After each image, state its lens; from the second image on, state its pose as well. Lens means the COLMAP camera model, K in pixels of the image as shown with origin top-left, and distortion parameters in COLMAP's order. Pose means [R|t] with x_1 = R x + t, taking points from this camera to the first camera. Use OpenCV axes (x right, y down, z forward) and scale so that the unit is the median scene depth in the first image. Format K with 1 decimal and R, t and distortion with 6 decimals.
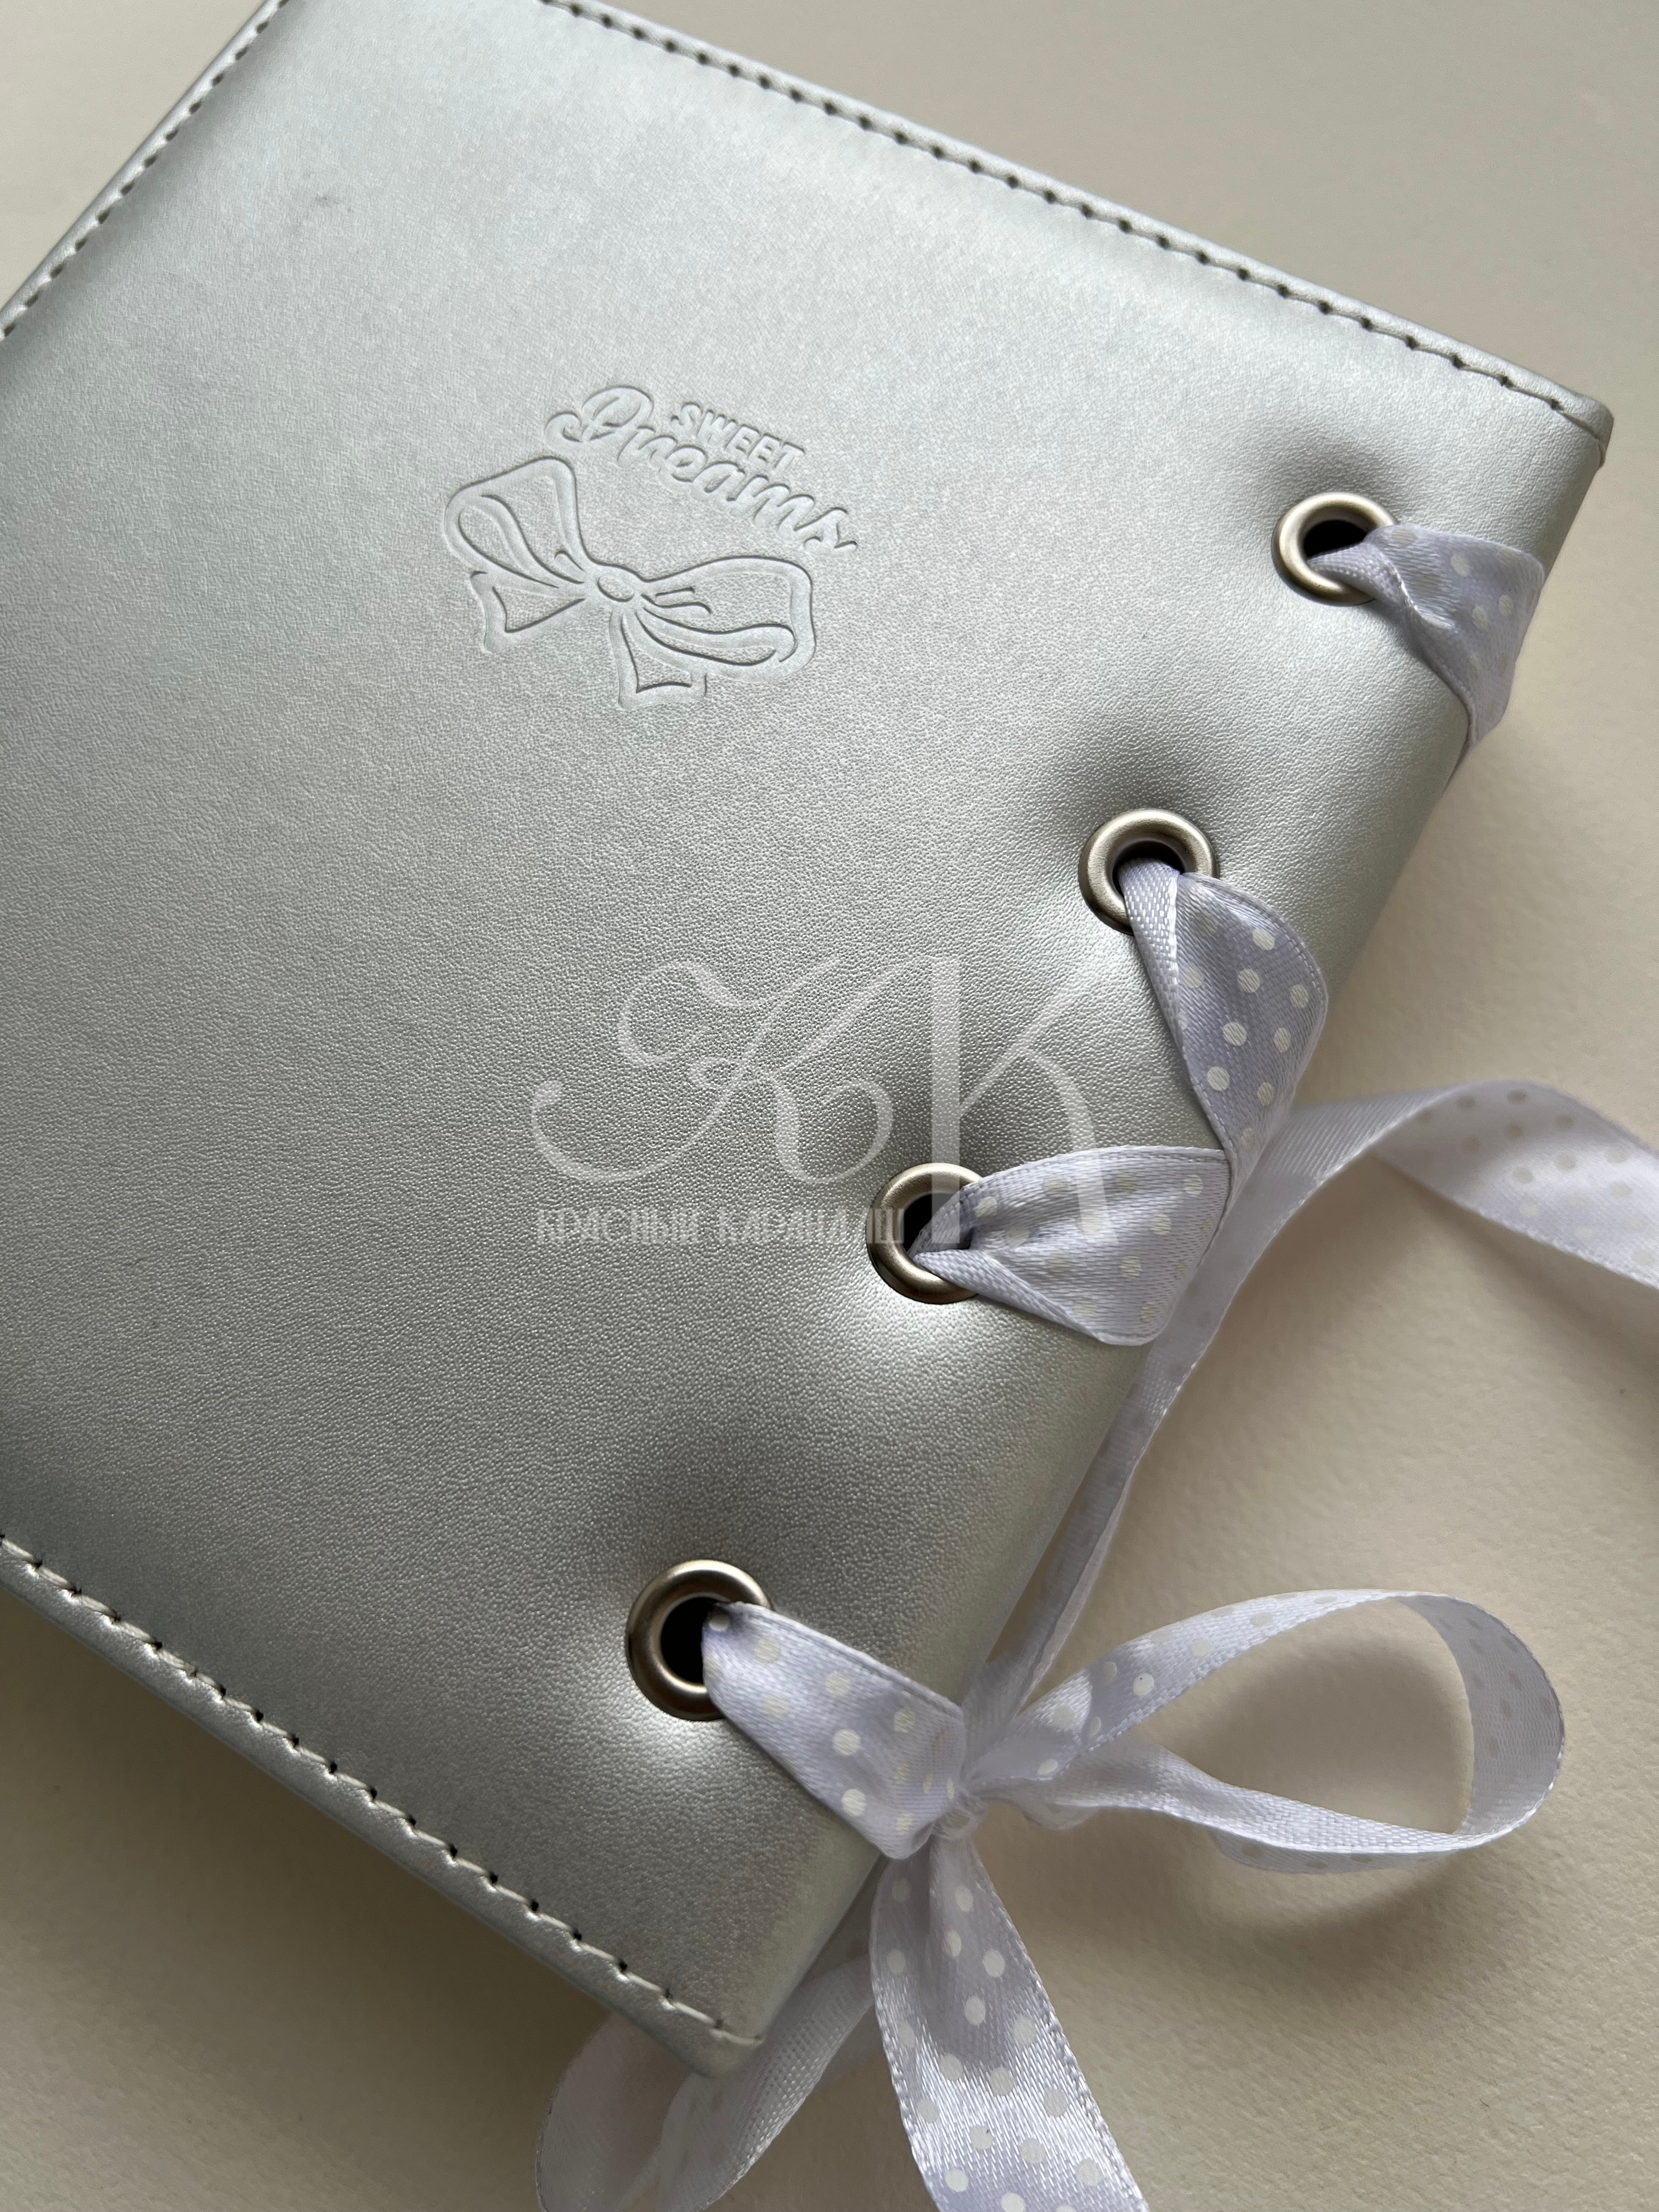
lens RADIAL K [[1774.8, 0, 829.5], [0, 1774.8, 1106.0], [0, 0, 1]] dist [-0.001865, -0.013644]
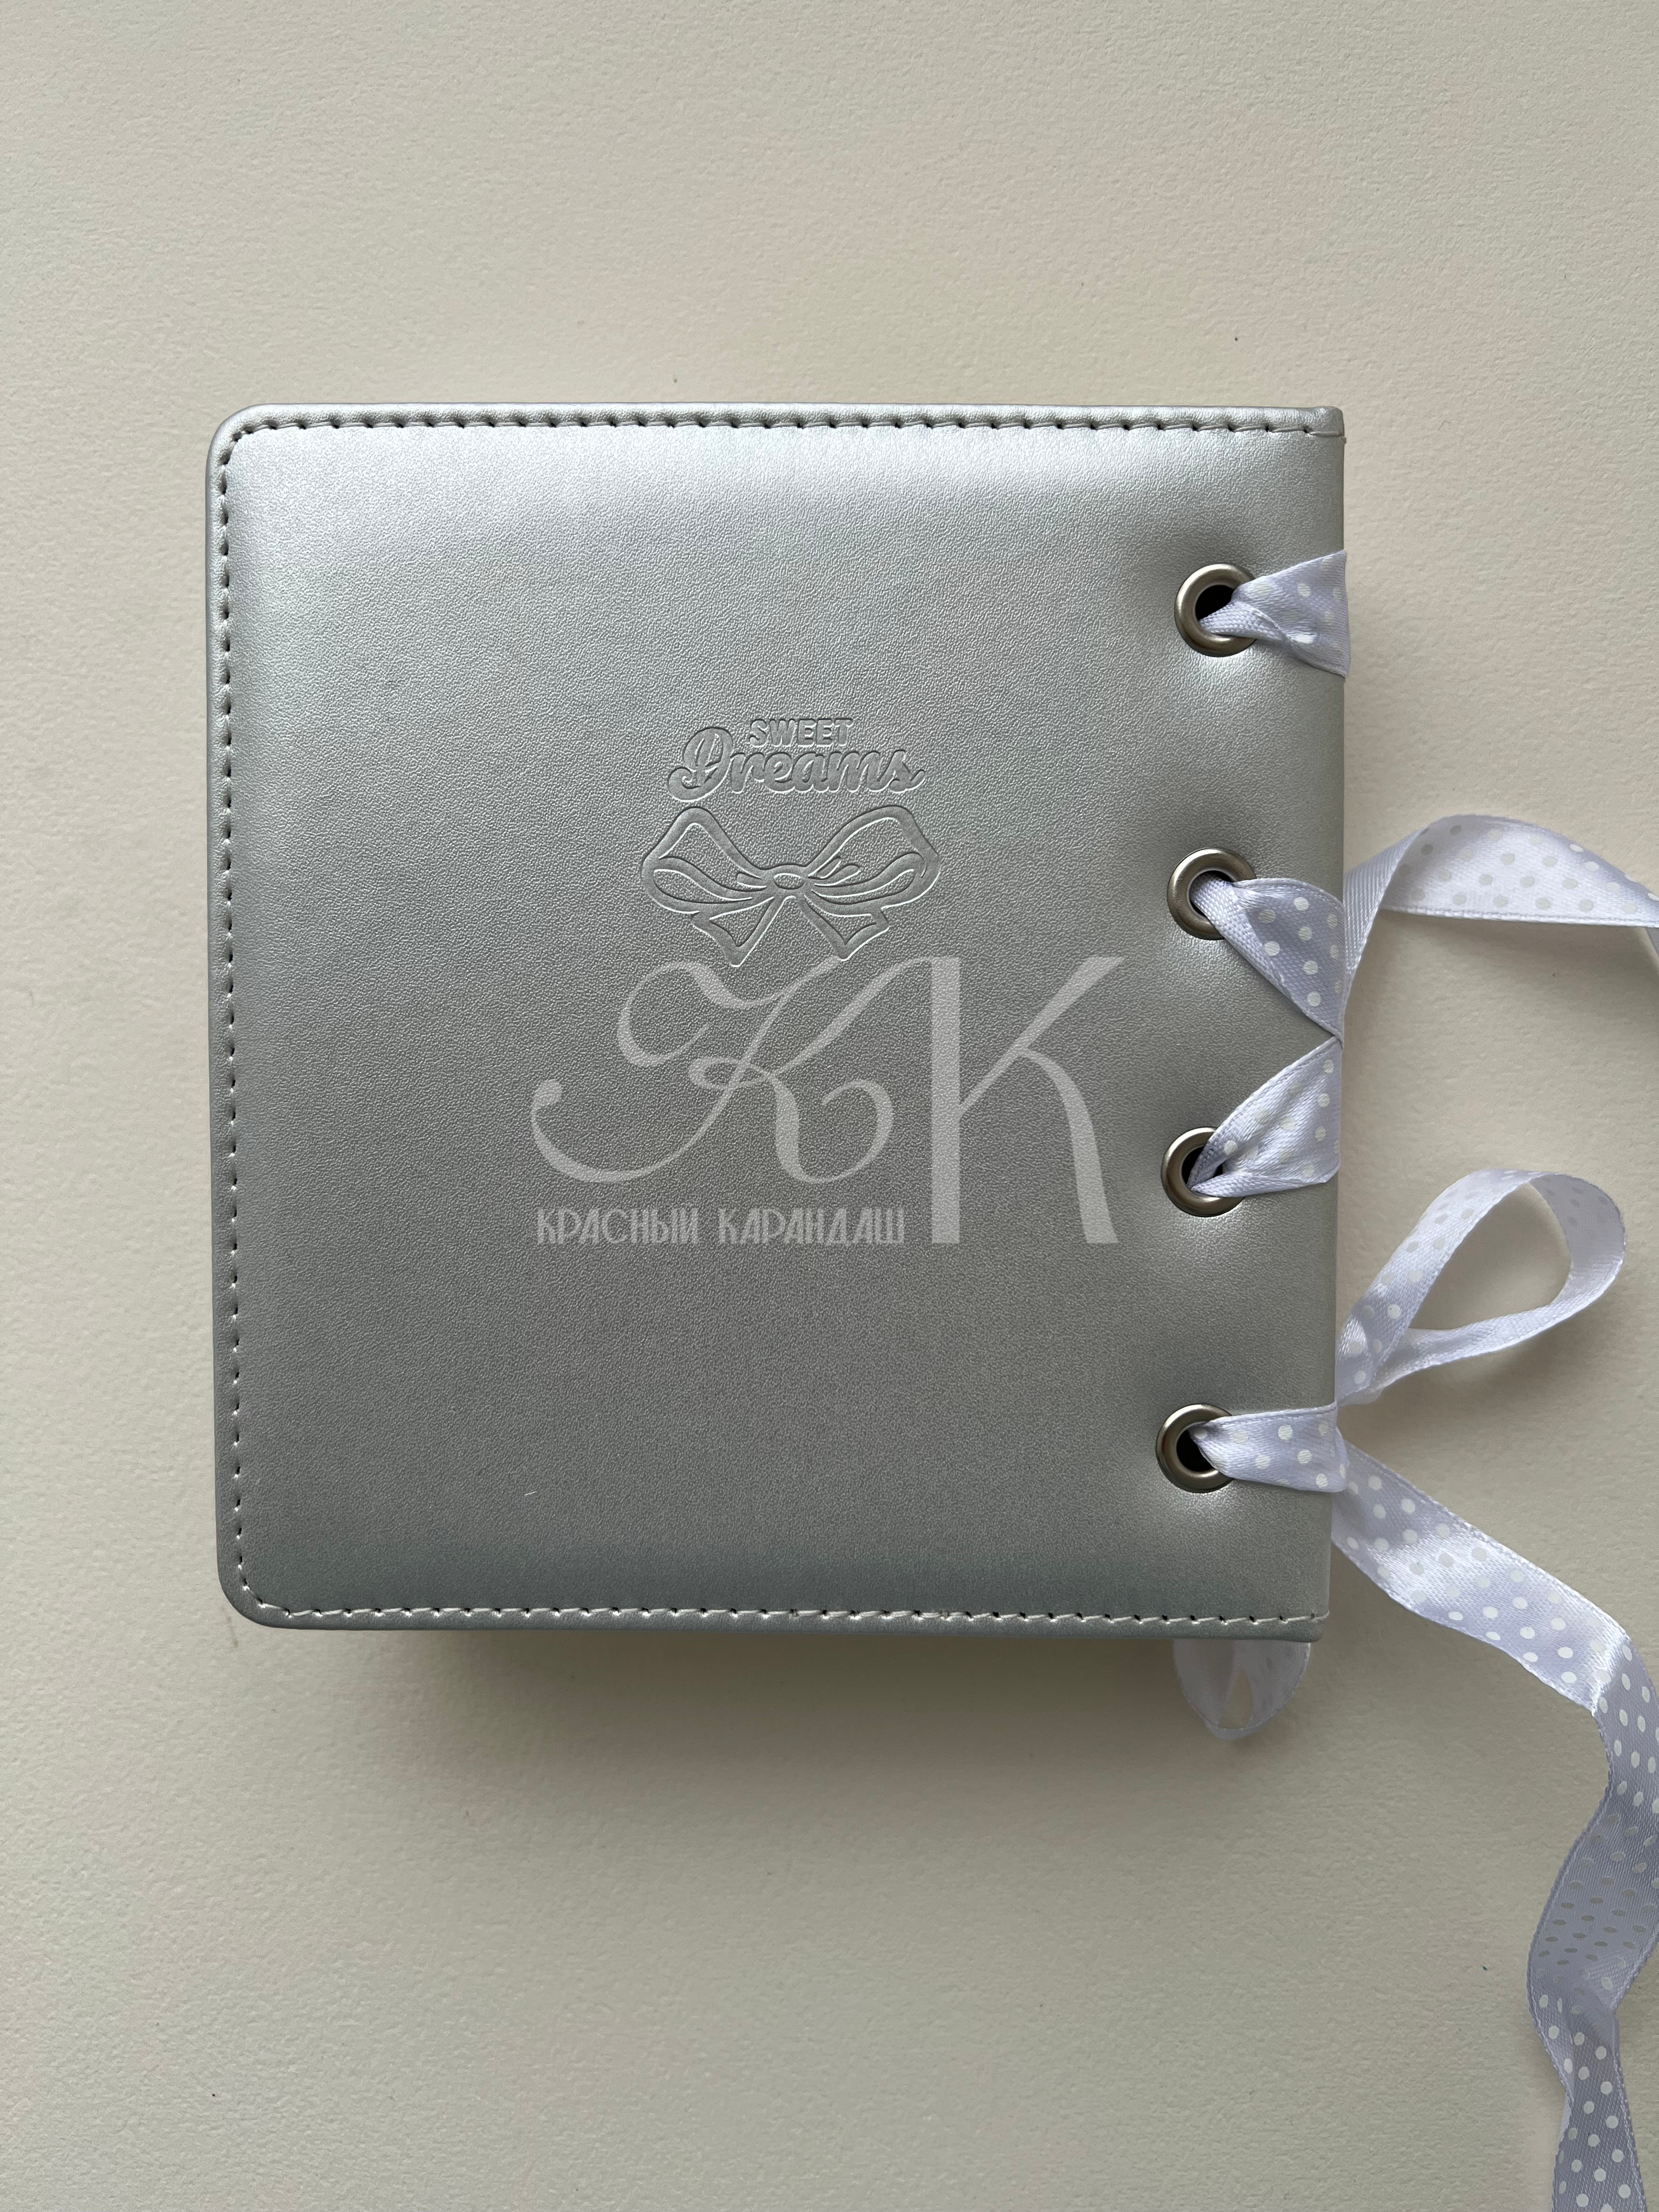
lens RADIAL K [[1774.8, 0, 829.5], [0, 1774.8, 1106.0], [0, 0, 1]] dist [-0.001865, -0.013644]
pose [[0.863742, -0.501036, 0.053971, -0.279046], [0.458638, 0.825959, 0.327785, -0.634155], [-0.208810, -0.258368, 0.943210, -0.415453]]
